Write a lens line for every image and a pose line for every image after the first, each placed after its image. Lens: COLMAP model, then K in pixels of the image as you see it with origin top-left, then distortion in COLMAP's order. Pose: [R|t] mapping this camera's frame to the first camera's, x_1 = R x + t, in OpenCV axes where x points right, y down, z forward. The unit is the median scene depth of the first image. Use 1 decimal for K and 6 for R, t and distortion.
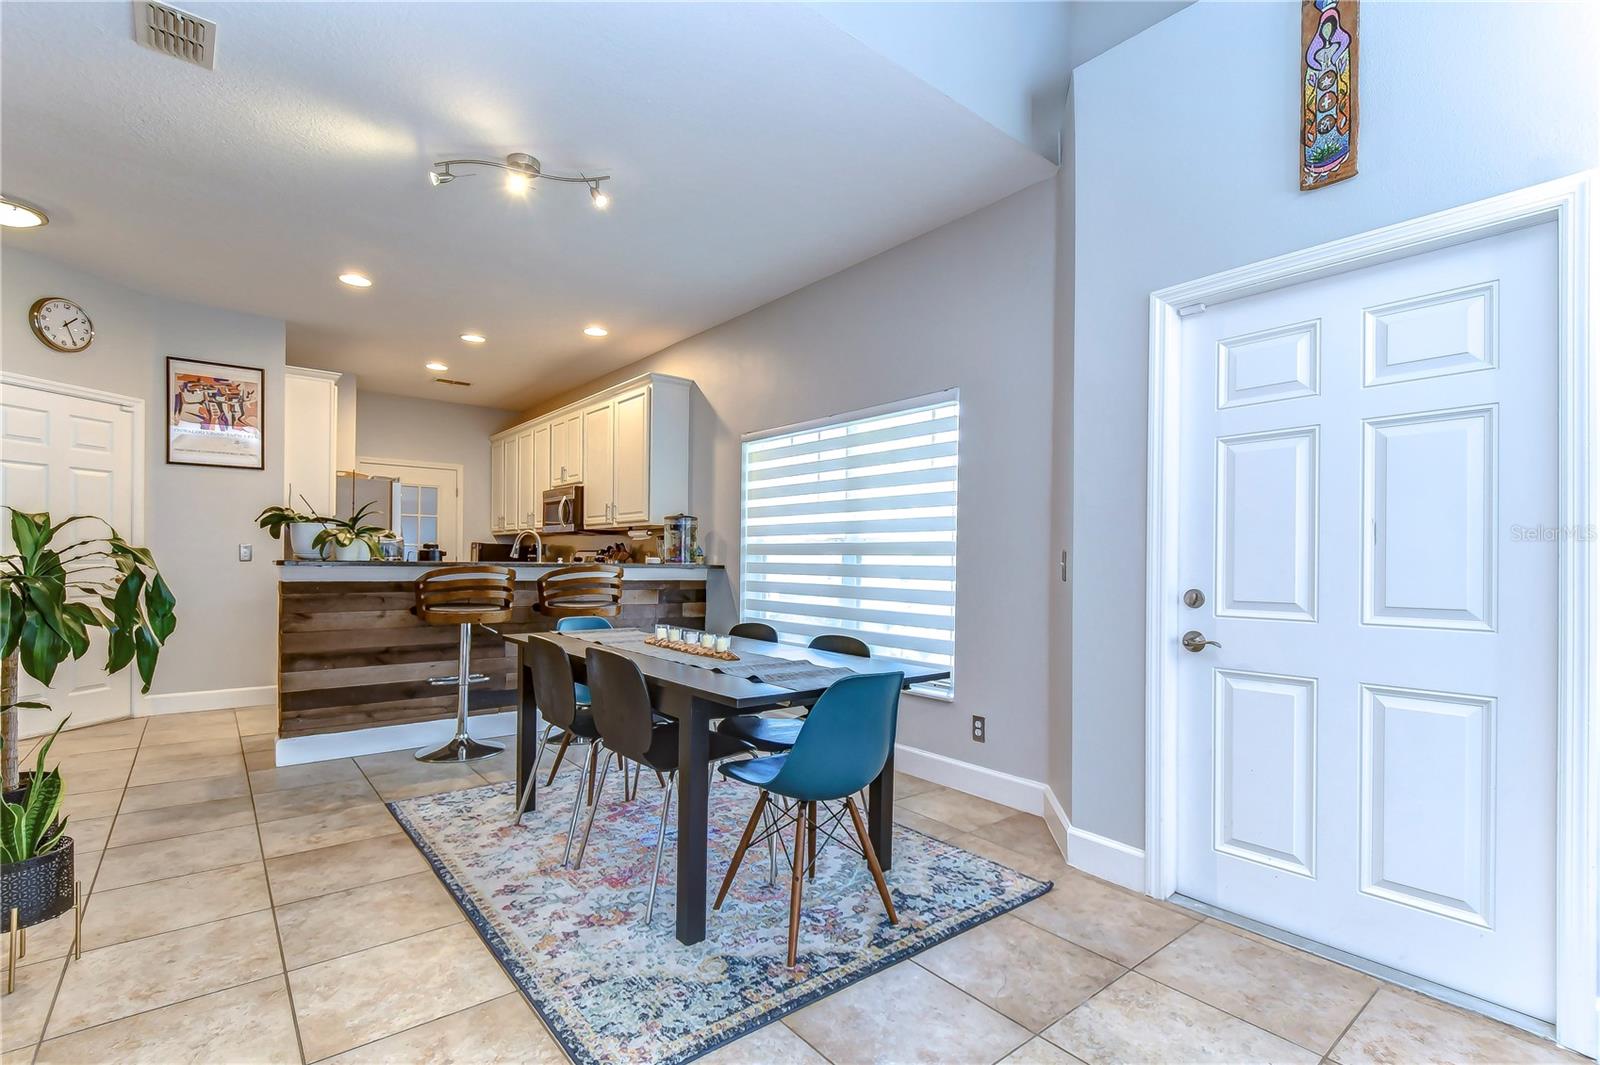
lens RADIAL K [[727.3, 0, 803.3], [0, 727.3, 564.1], [0, 0, 1]] dist [0.001789, -0.006602]
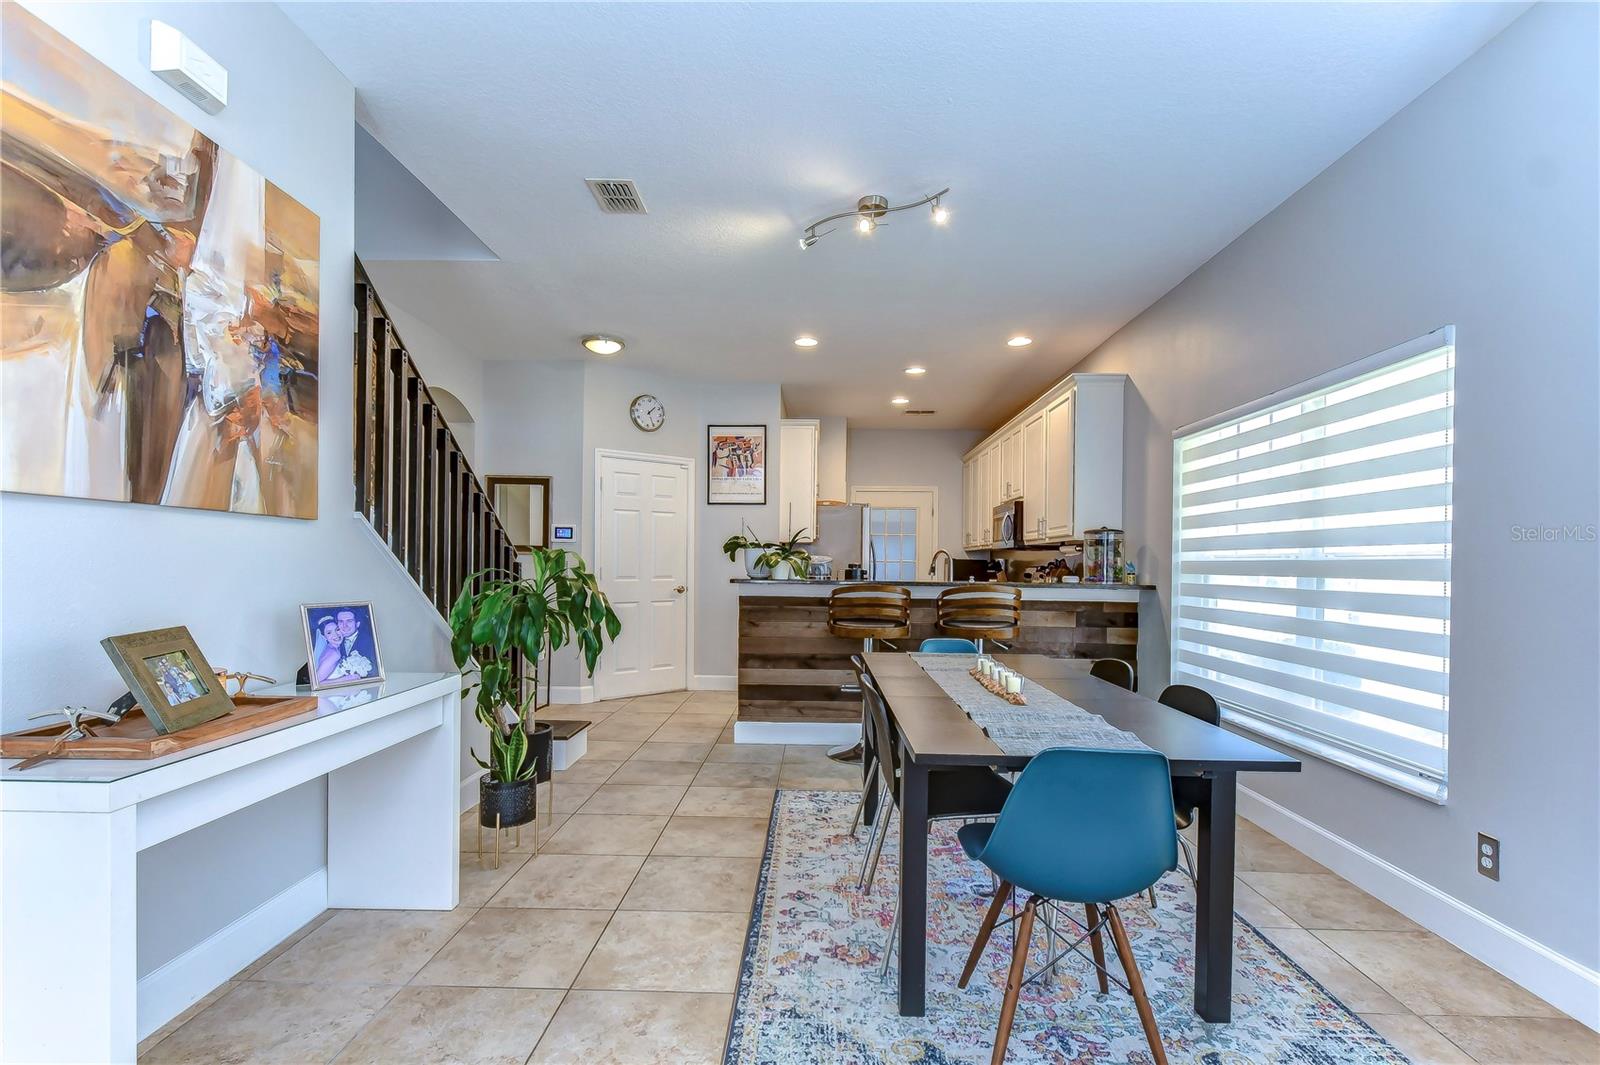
lens RADIAL K [[727.3, 0, 803.3], [0, 727.3, 564.1], [0, 0, 1]] dist [0.001789, -0.006602]
pose [[0.755201, -0.003670, -0.655483, 0.186443], [-0.005678, 0.999910, -0.012140, -0.015079], [0.655469, 0.012890, 0.755112, 0.121583]]
